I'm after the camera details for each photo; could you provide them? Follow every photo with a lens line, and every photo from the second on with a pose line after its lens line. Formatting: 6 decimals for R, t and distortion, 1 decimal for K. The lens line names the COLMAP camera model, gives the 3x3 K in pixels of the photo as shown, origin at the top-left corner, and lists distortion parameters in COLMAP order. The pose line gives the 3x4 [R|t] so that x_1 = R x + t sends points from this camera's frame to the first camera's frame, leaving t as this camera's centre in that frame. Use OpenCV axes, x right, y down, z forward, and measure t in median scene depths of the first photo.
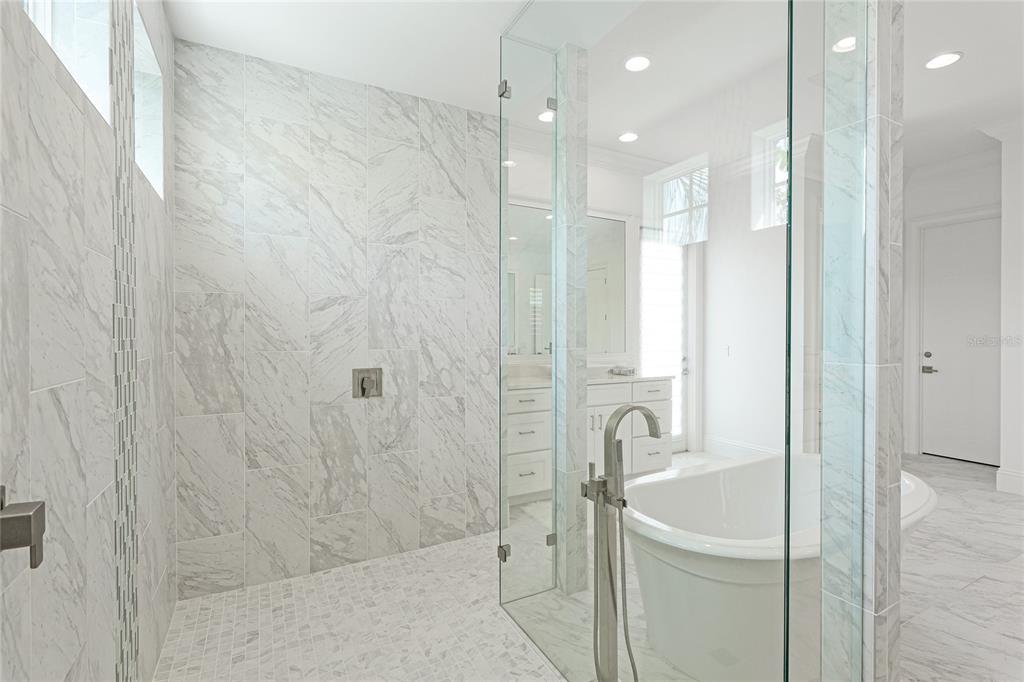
lens RADIAL K [[479.2, 0, 508.9], [0, 479.2, 339.0], [0, 0, 1]] dist [0.004191, -0.001283]
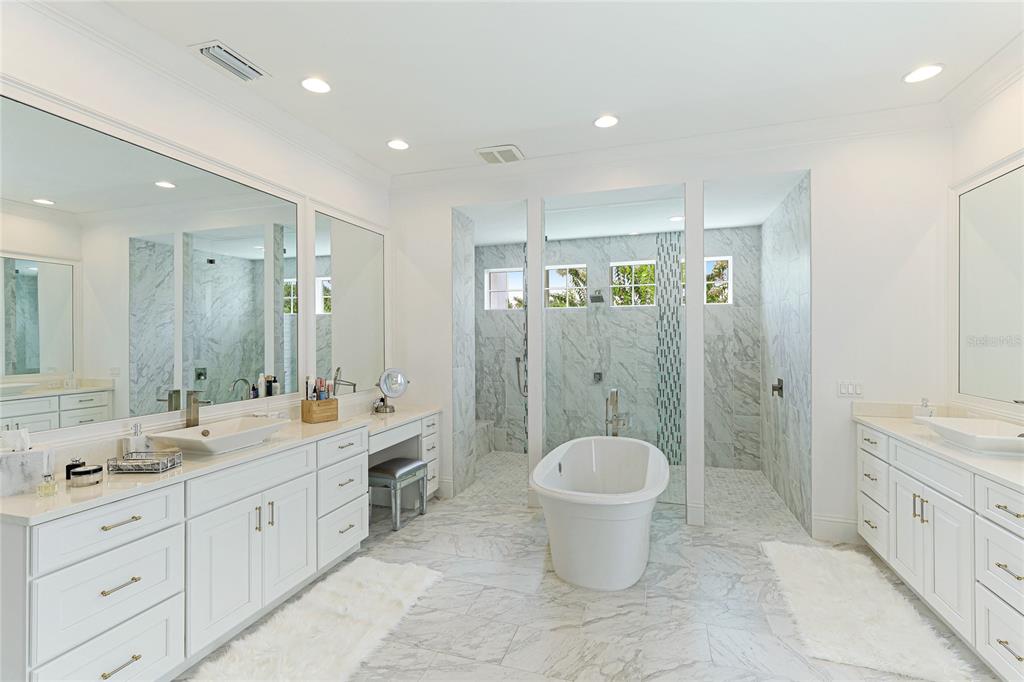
lens RADIAL K [[479.2, 0, 512.2], [0, 479.2, 338.5], [0, 0, 1]] dist [0.004191, -0.001283]
pose [[-0.725267, 0.001855, -0.688465, 1.696507], [-0.006176, 0.999939, 0.009201, -0.100965], [0.688439, 0.010925, -0.725211, 1.772075]]
